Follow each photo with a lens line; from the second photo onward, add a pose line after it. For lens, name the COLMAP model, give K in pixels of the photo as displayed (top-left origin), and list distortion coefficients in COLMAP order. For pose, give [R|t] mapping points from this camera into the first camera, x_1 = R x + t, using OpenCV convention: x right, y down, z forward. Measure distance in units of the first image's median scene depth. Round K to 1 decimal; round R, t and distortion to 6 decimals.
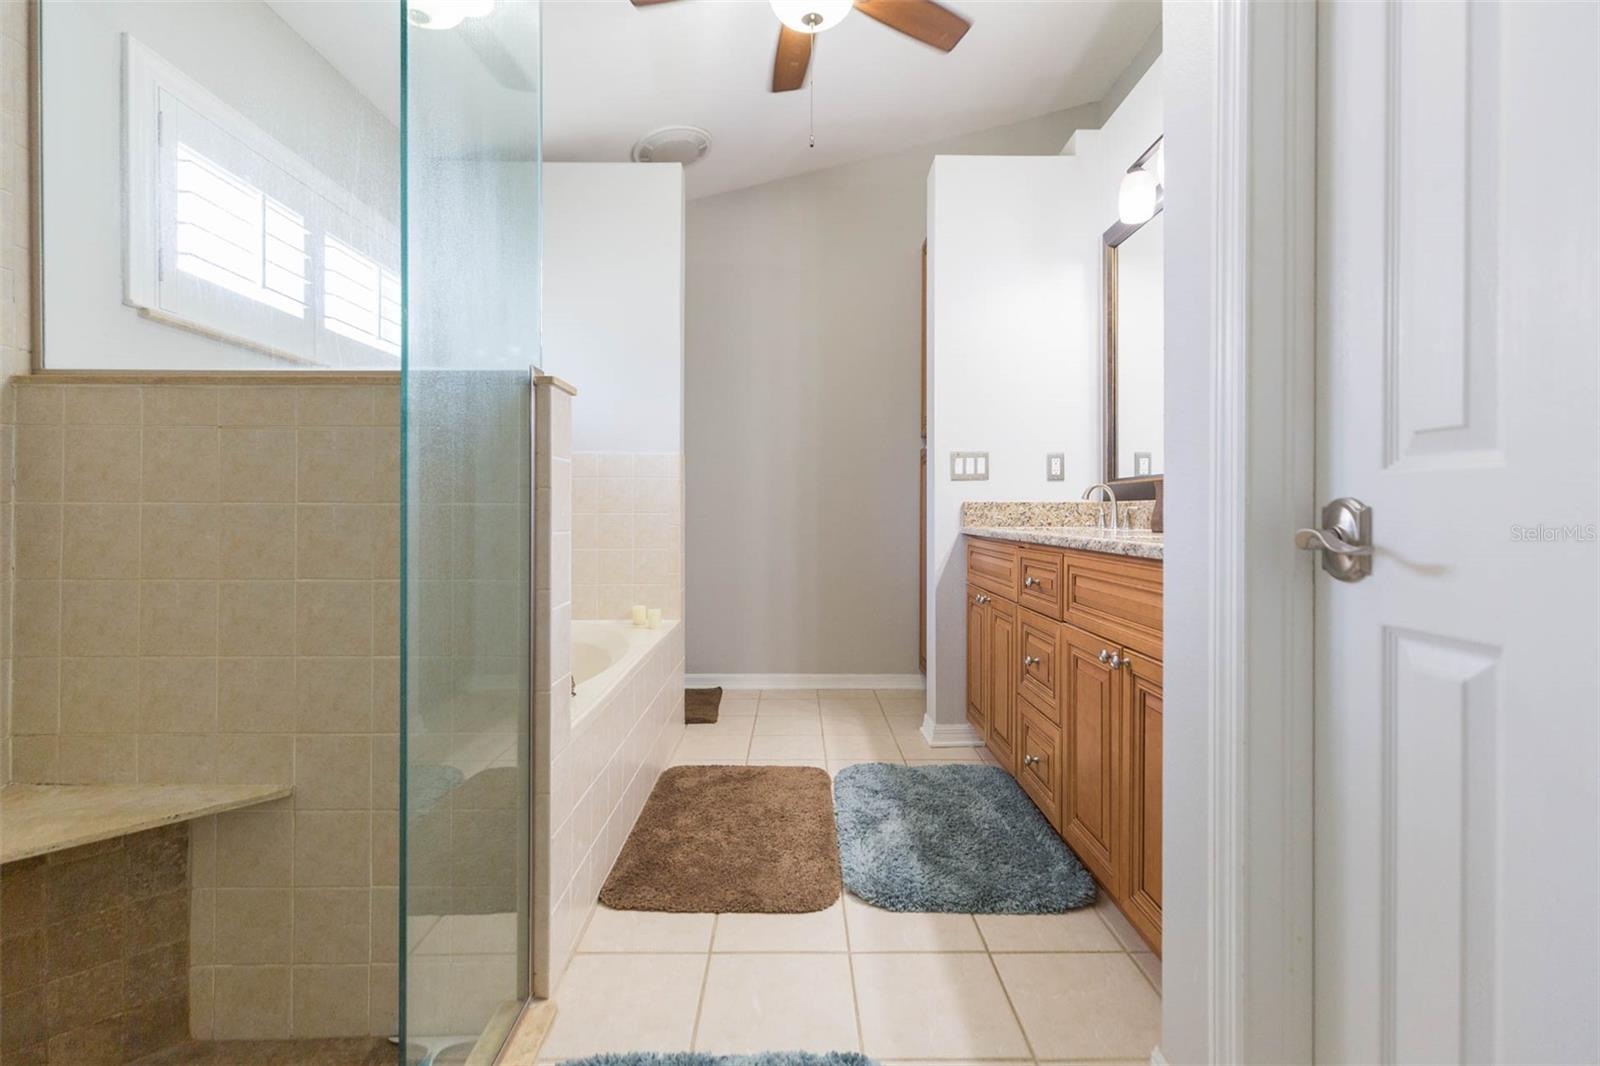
lens RADIAL K [[726.1, 0, 799.7], [0, 726.1, 526.3], [0, 0, 1]] dist [0.001670, 0.000175]
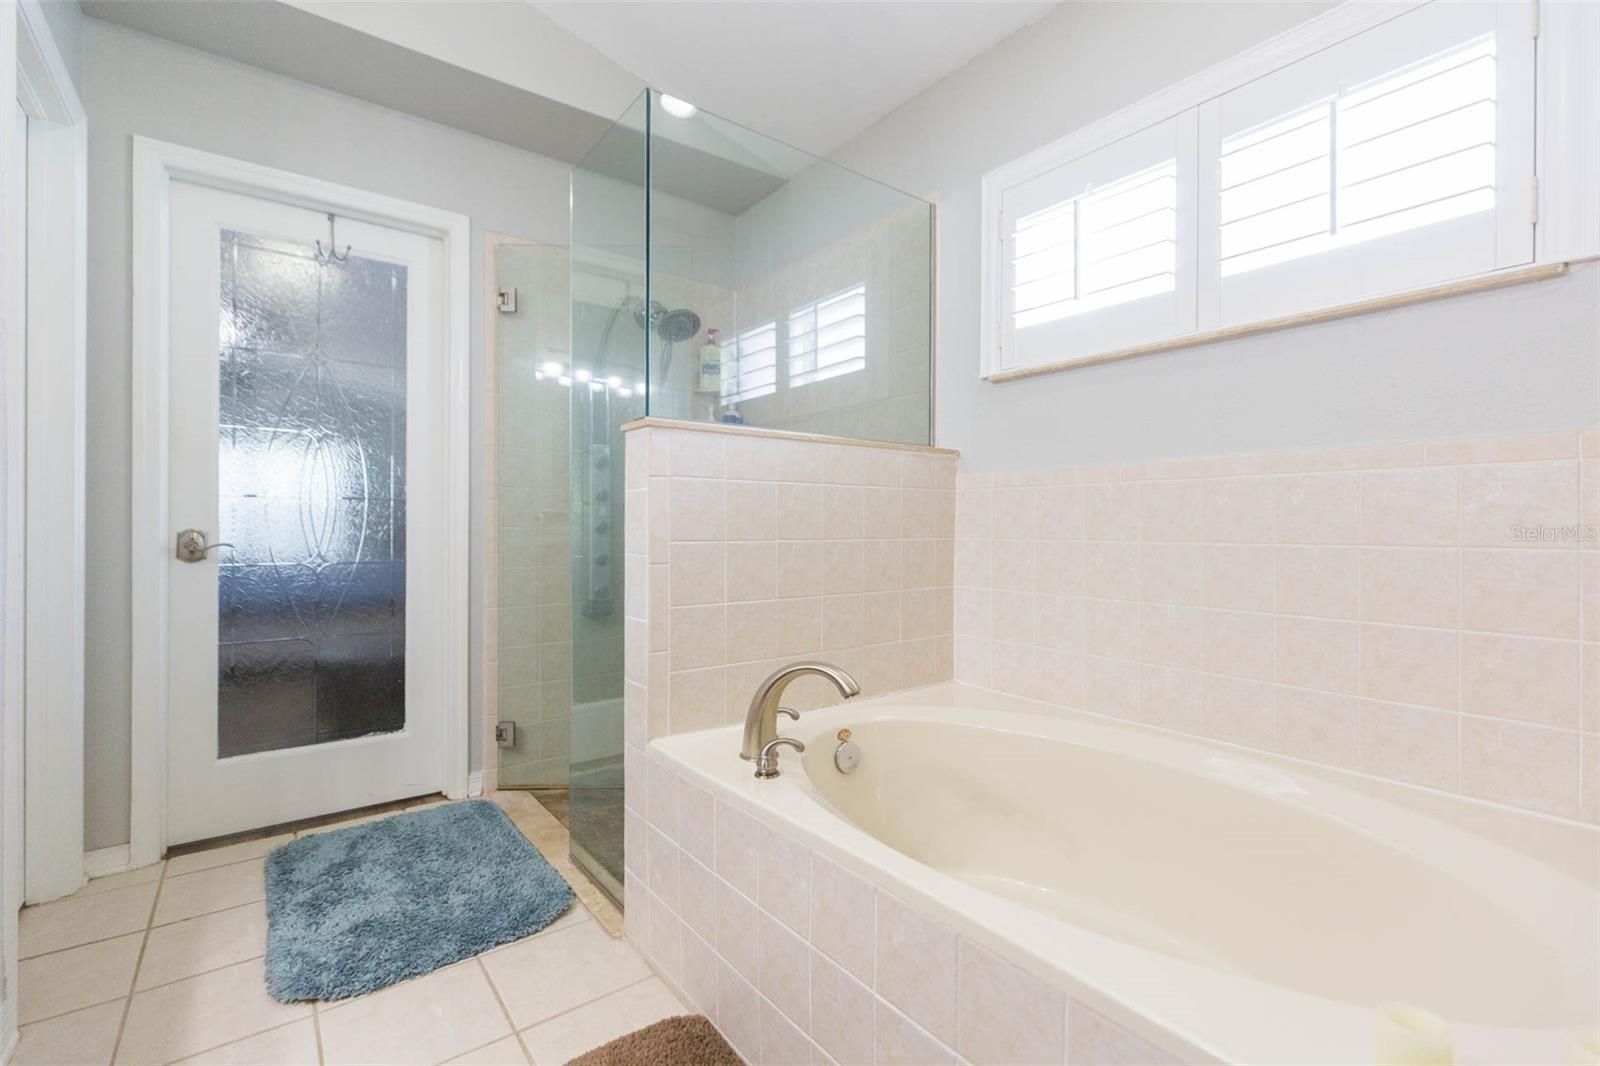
lens RADIAL K [[726.1, 0, 799.7], [0, 726.1, 526.3], [0, 0, 1]] dist [0.001670, 0.000175]
pose [[-0.802382, -0.003014, -0.596803, 0.102548], [-0.015933, 0.999739, 0.016372, -0.042180], [0.596598, 0.022646, -0.802220, 1.485835]]
